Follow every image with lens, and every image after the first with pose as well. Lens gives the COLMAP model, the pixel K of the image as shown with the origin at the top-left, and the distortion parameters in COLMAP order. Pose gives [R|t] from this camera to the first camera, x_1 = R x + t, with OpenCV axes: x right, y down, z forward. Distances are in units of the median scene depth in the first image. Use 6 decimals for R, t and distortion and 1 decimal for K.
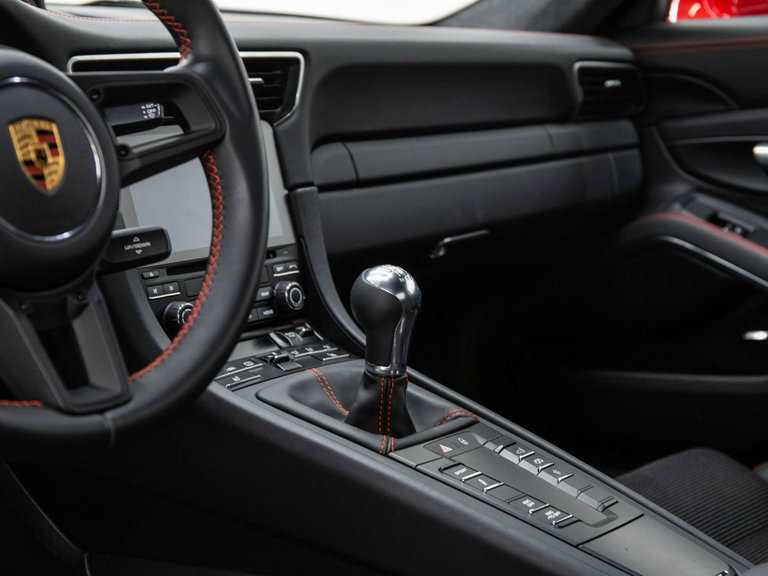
lens RADIAL K [[1575.8, 0, 384.0], [0, 1575.8, 288.0], [0, 0, 1]] dist [0.077211, 0.196673]
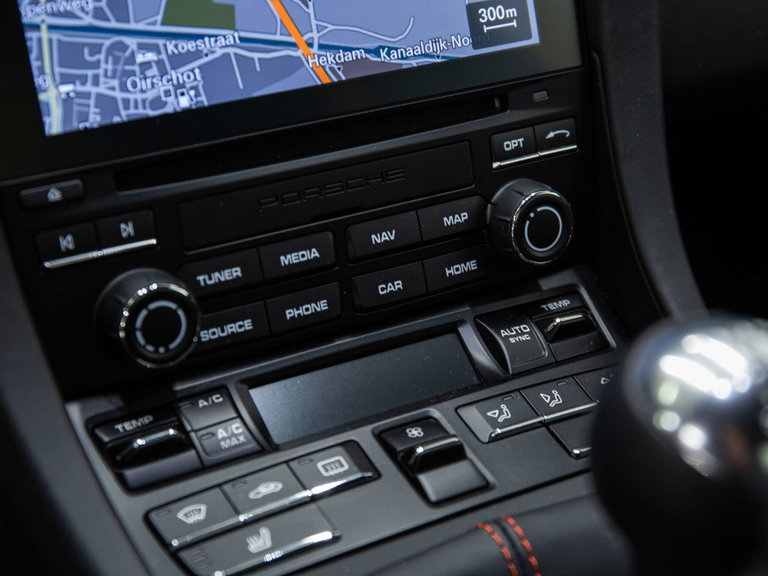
lens RADIAL K [[1575.8, 0, 384.0], [0, 1575.8, 288.0], [0, 0, 1]] dist [0.077211, 0.196673]
pose [[0.933579, 0.158922, -0.321206, 0.028039], [-0.060650, 0.953431, 0.295449, -0.087076], [0.353201, -0.256344, 0.899743, 0.663469]]
